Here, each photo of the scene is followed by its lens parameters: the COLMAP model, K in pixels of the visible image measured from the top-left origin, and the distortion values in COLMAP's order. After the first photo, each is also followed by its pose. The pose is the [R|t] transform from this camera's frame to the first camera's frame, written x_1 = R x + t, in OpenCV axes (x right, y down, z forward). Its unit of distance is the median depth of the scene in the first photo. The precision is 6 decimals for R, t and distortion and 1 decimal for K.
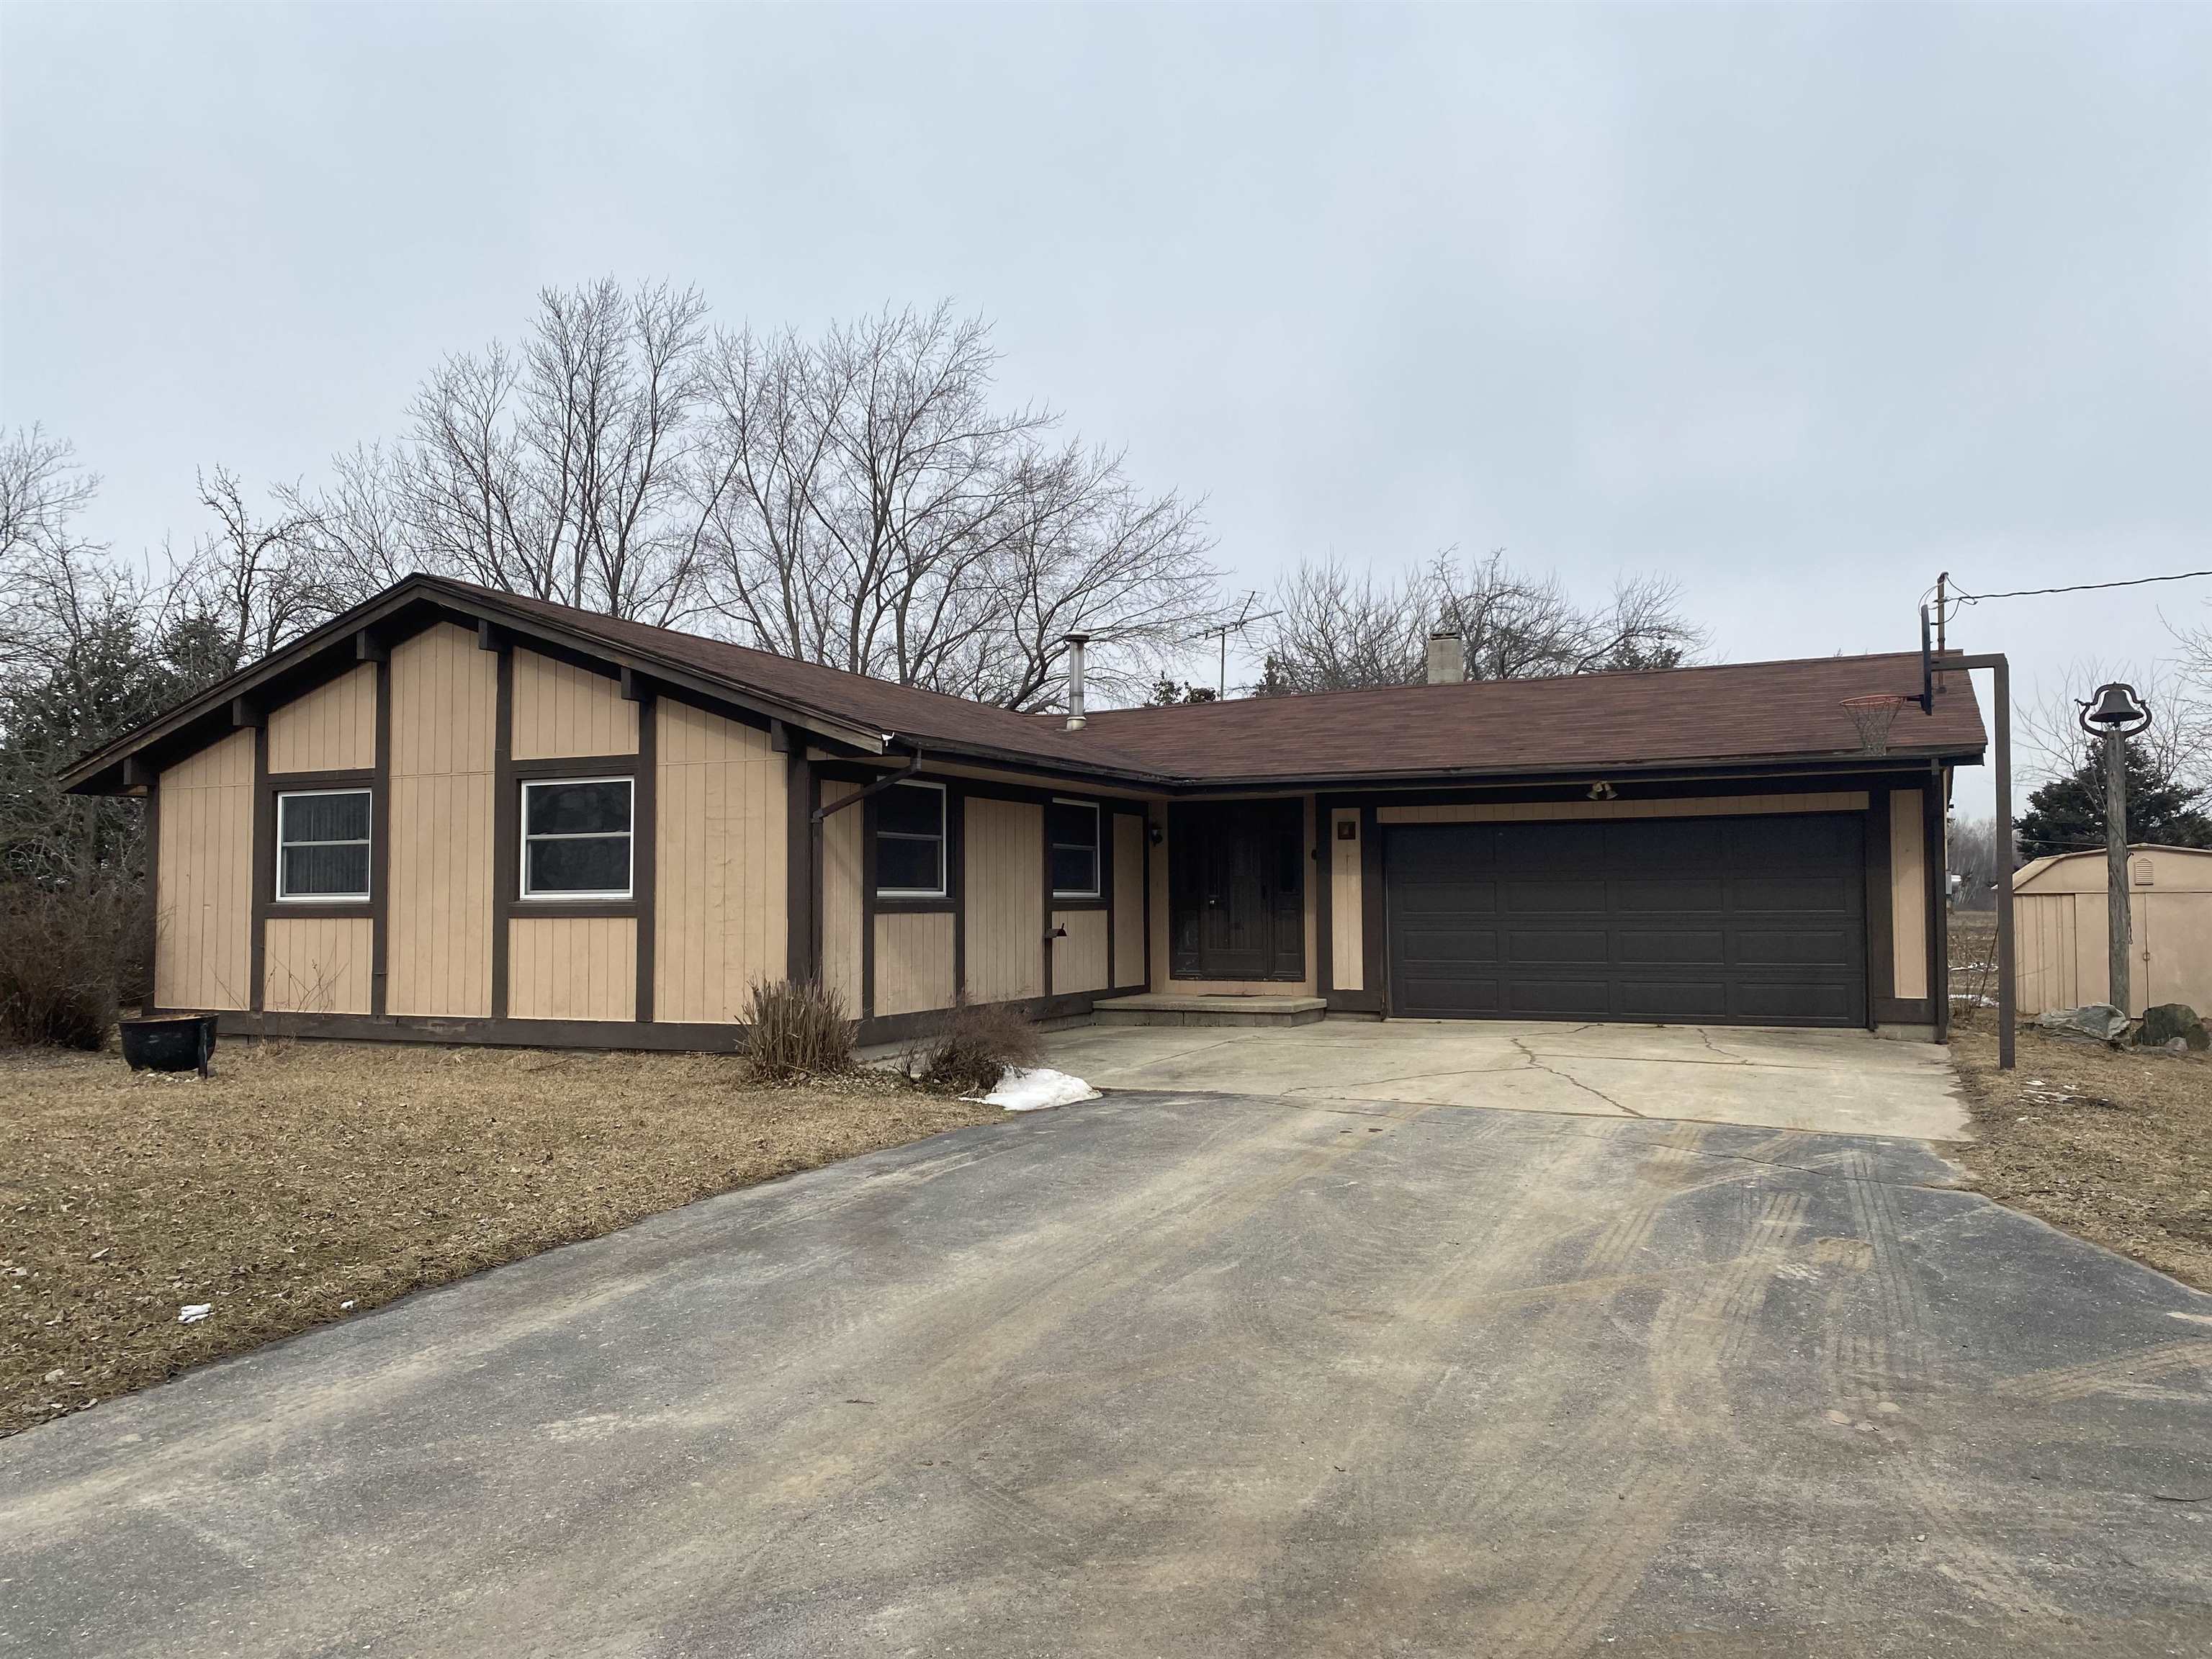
lens RADIAL K [[1716.5, 0, 1098.3], [0, 1716.5, 826.5], [0, 0, 1]] dist [0.001491, -0.011189]
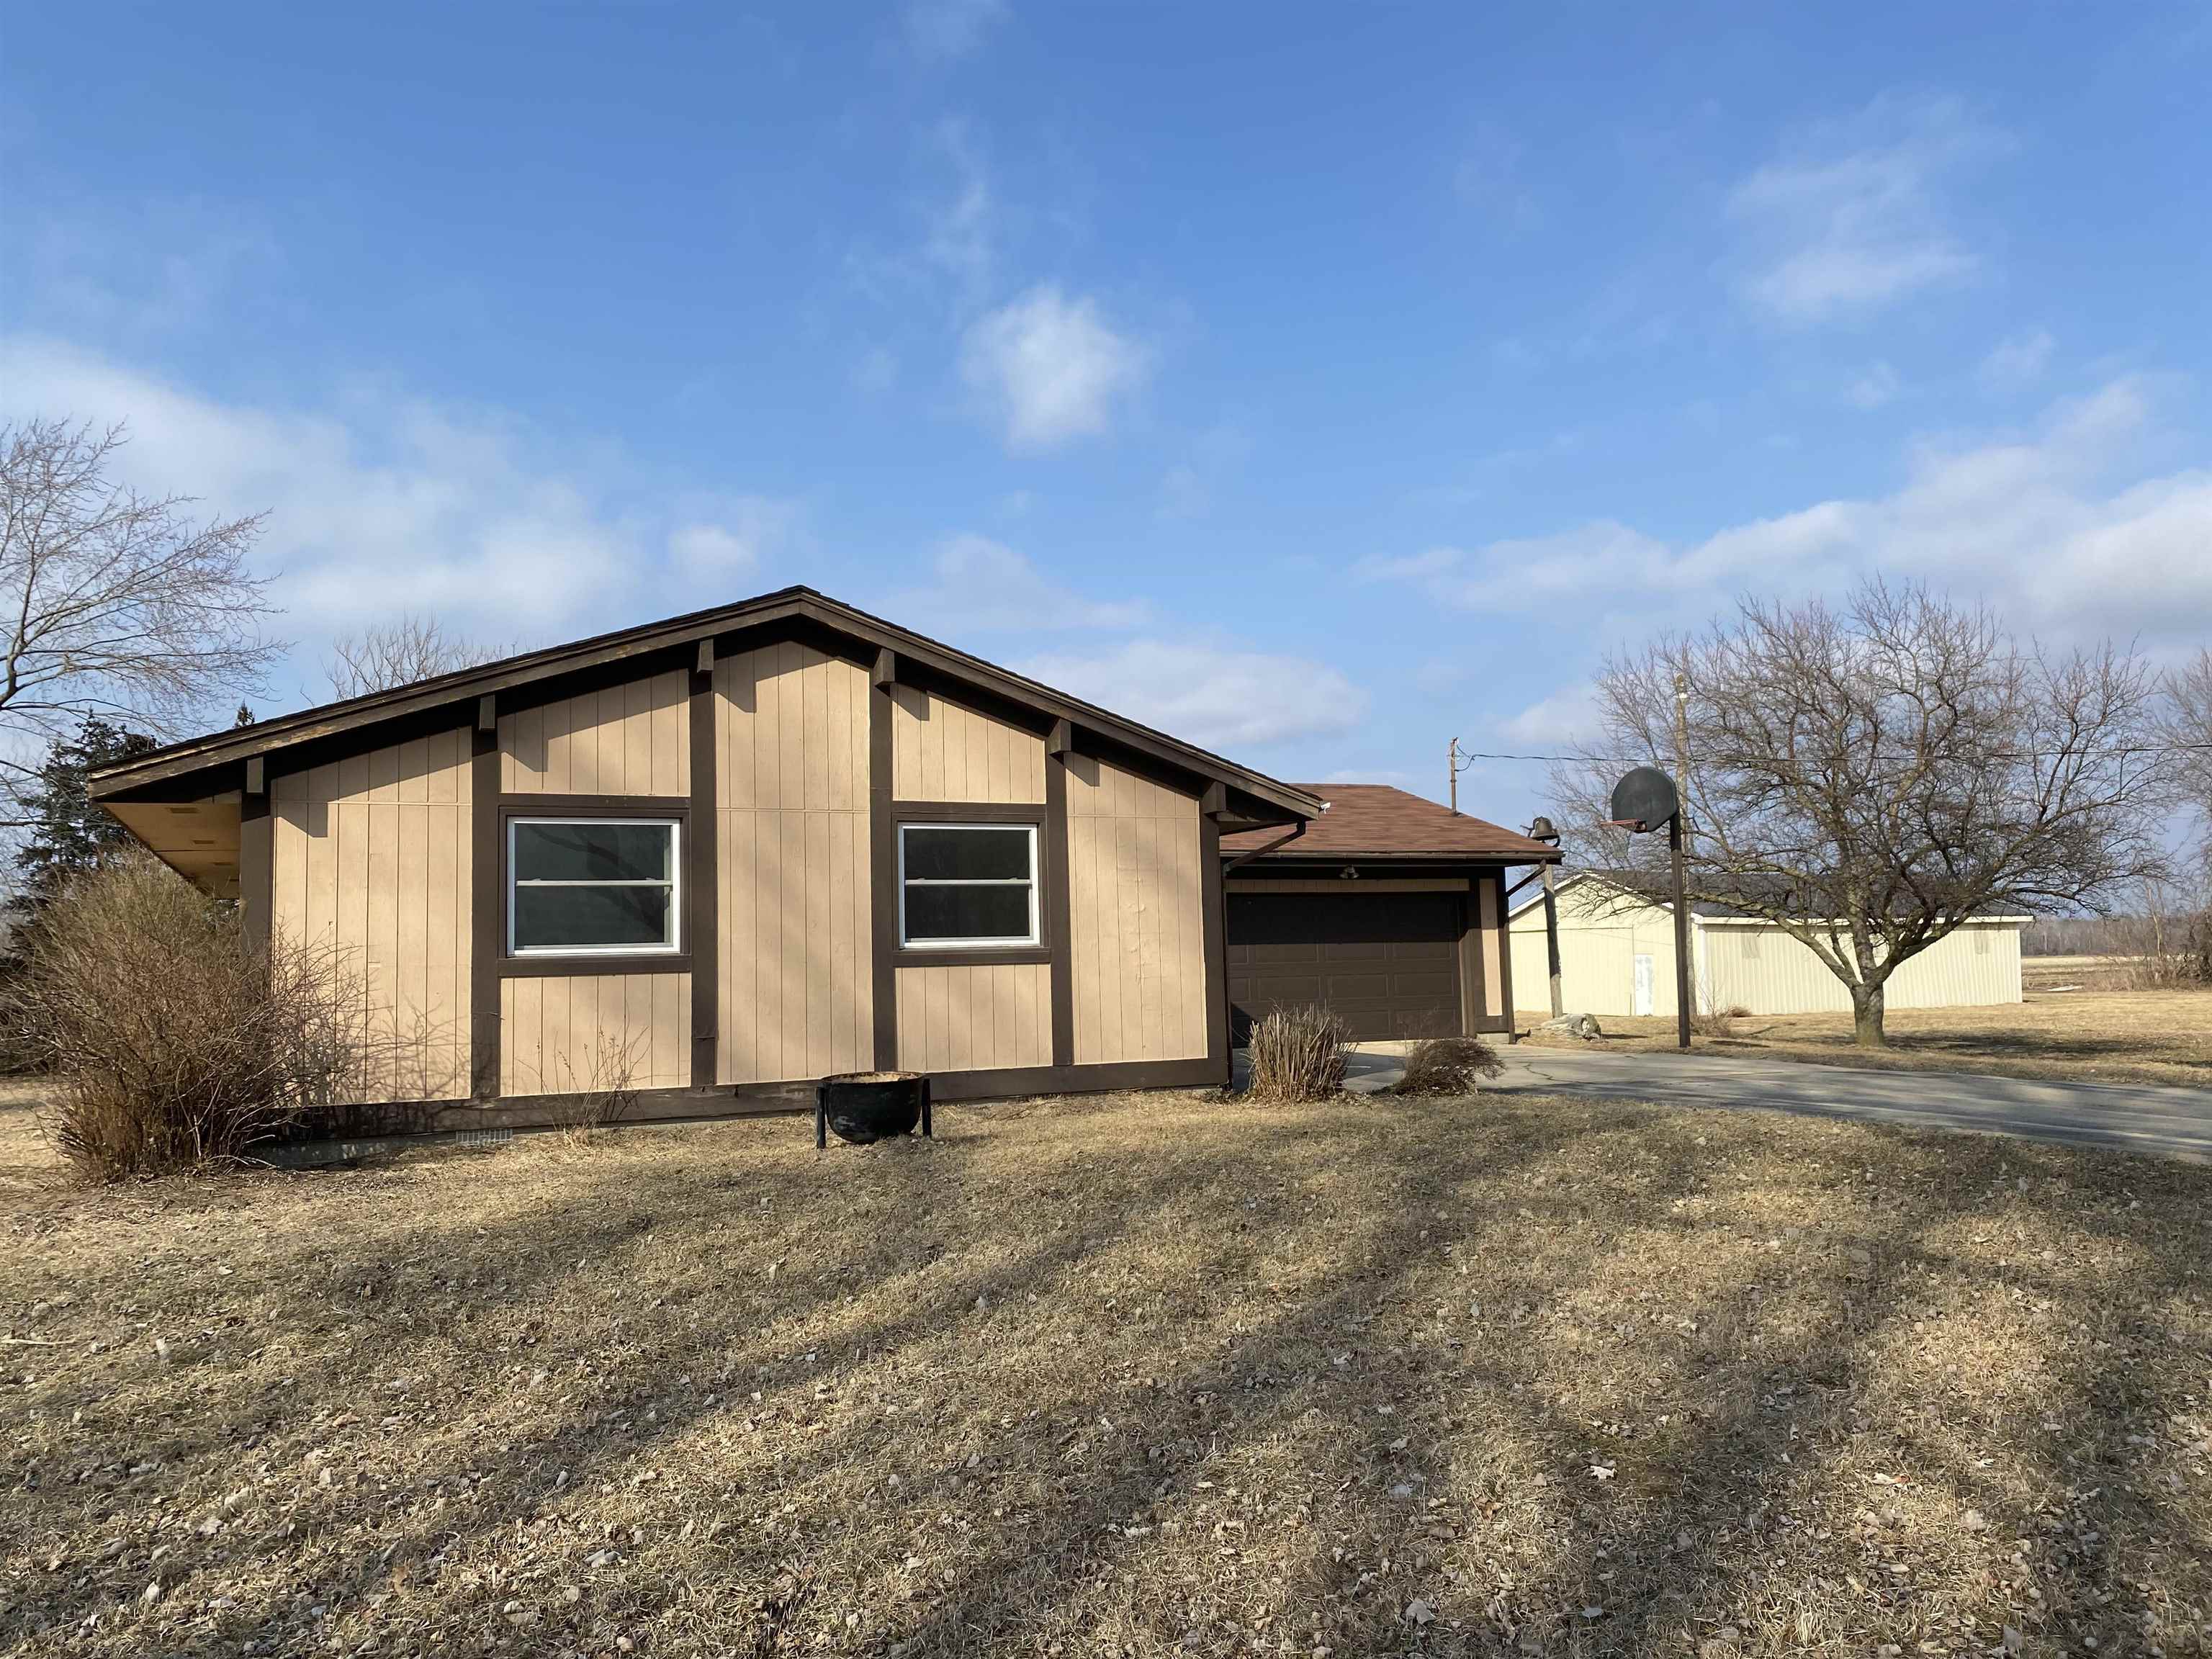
lens RADIAL K [[1716.5, 0, 1099.7], [0, 1716.5, 825.5], [0, 0, 1]] dist [0.001491, -0.011189]
pose [[0.648162, 0.055983, 0.759442, -0.949361], [-0.015827, 0.998069, -0.060066, 0.029350], [-0.761338, 0.026912, 0.647796, 0.285850]]
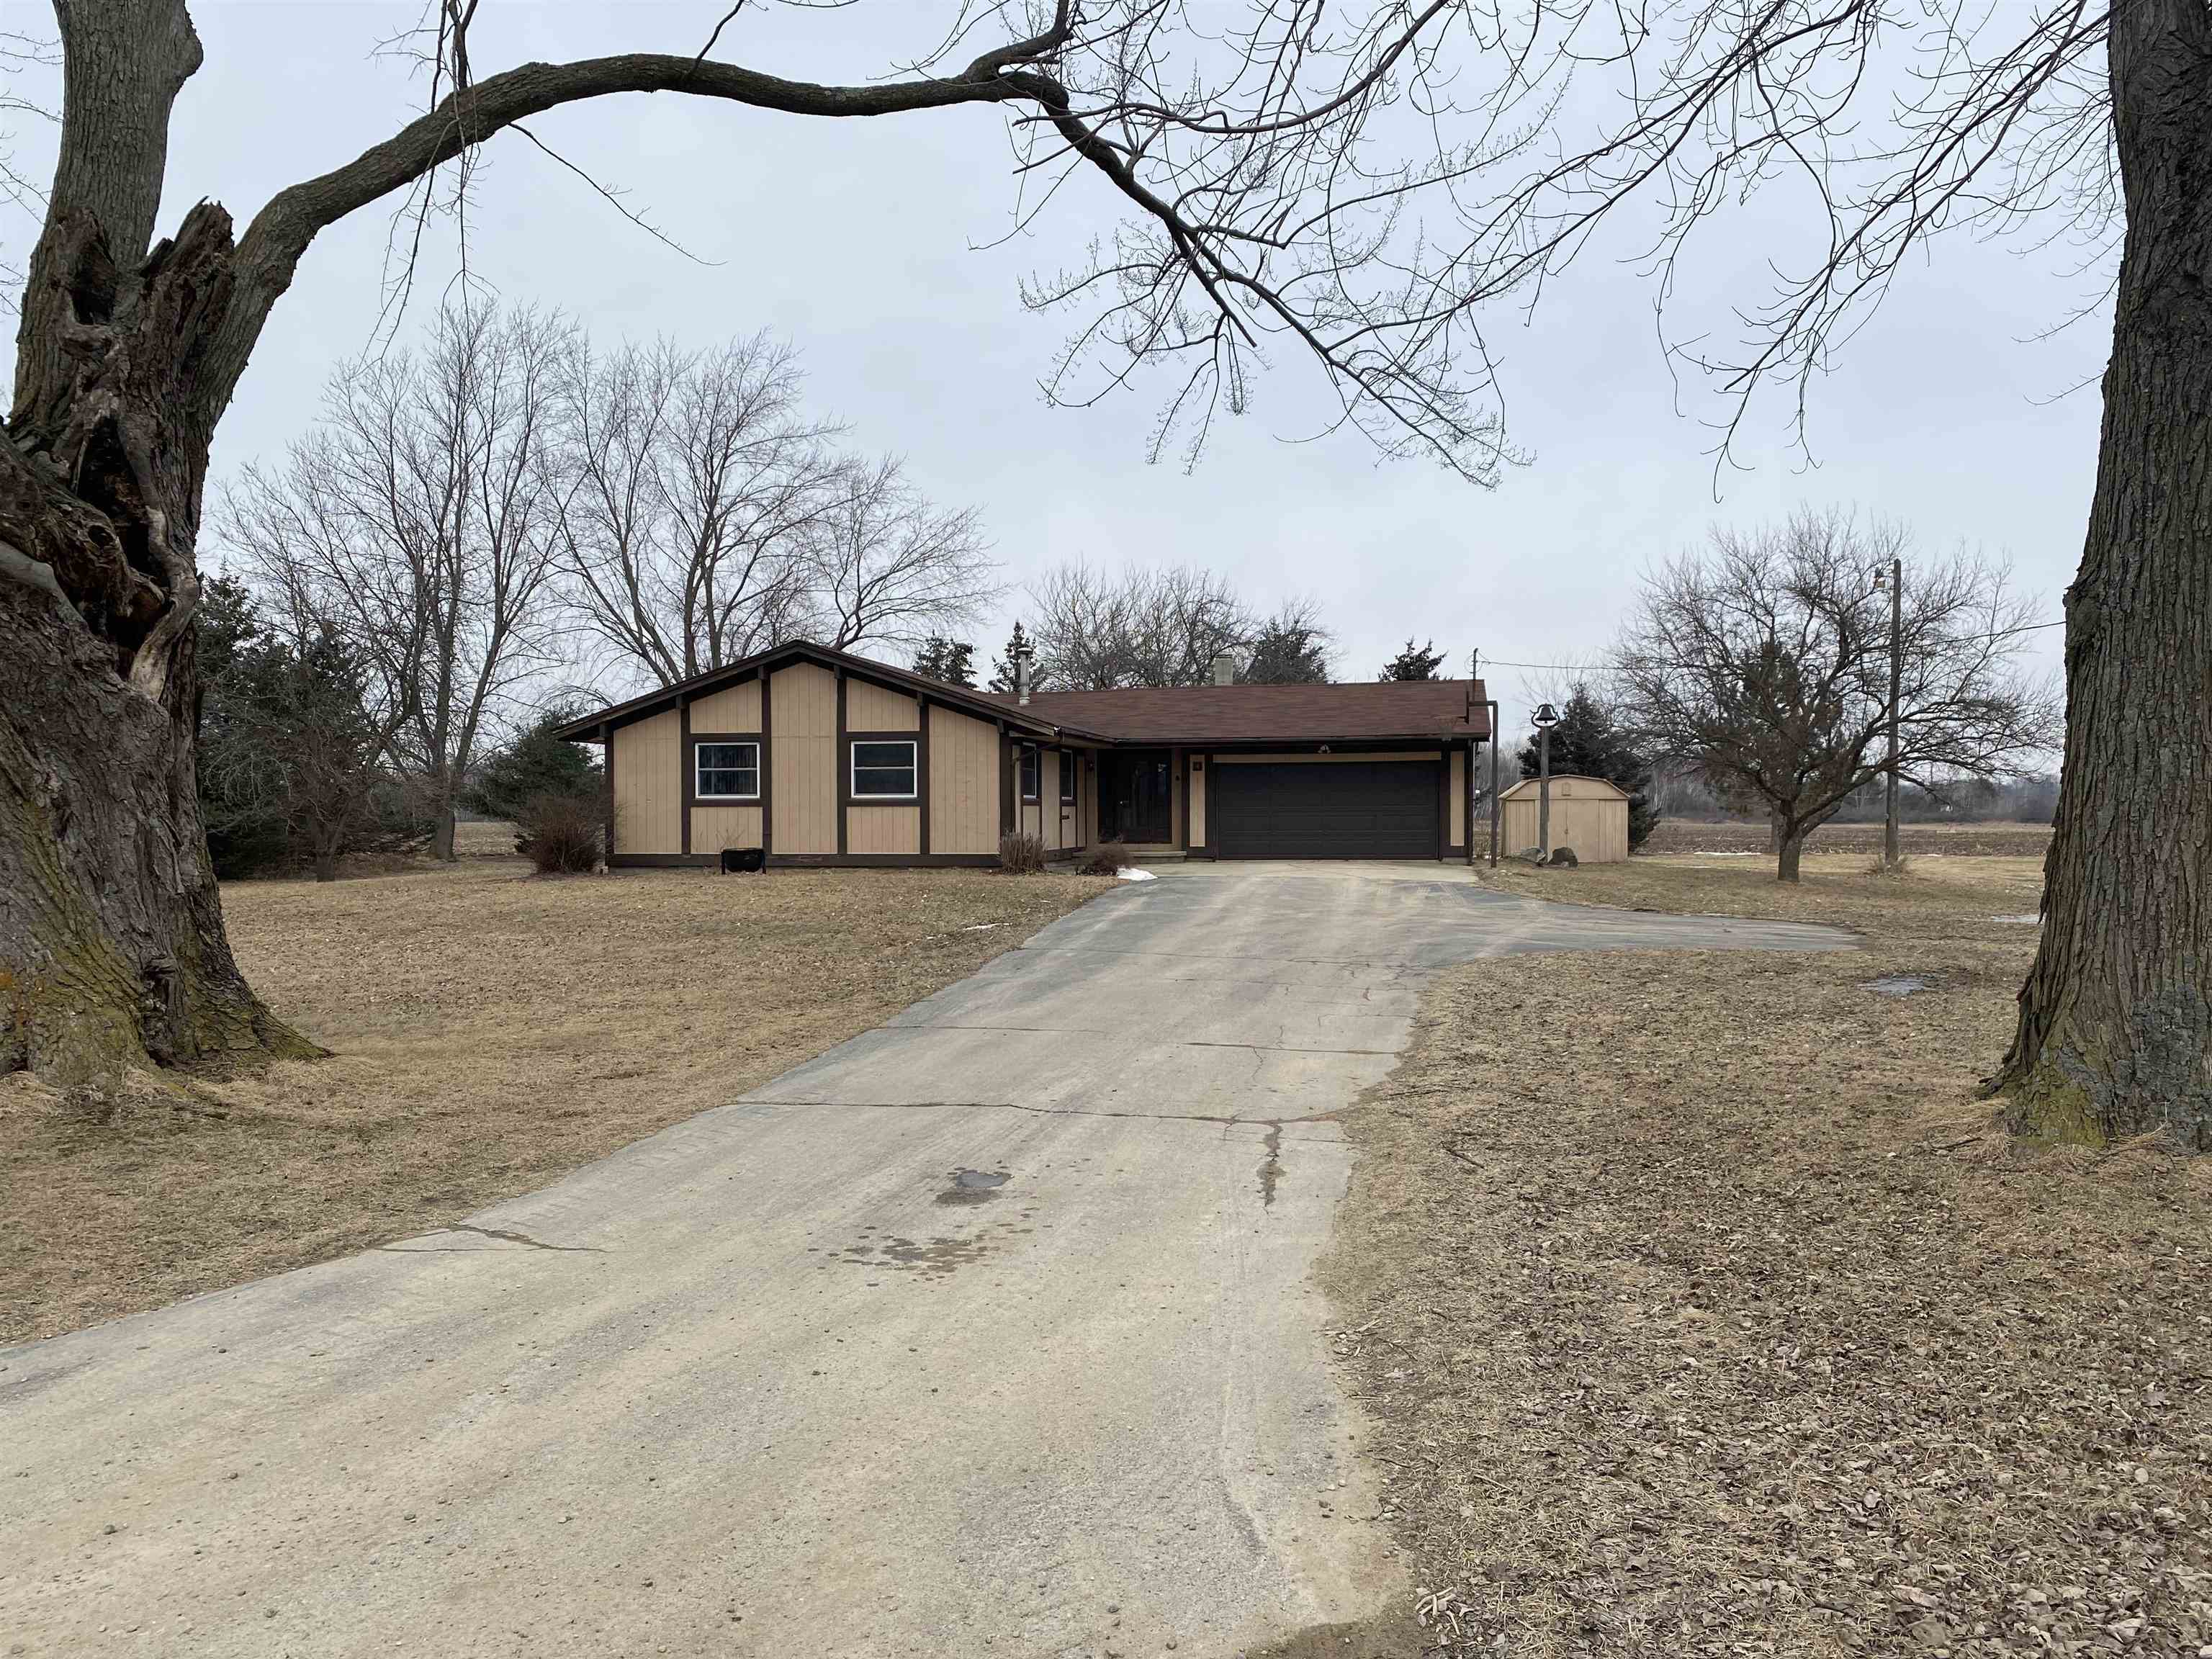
lens RADIAL K [[1716.5, 0, 1111.4], [0, 1716.5, 831.2], [0, 0, 1]] dist [0.001491, -0.011189]
pose [[0.969785, 0.001637, 0.243955, -0.517919], [-0.015297, 0.998418, 0.054111, -0.033903], [-0.243480, -0.056208, 0.968276, -1.072373]]
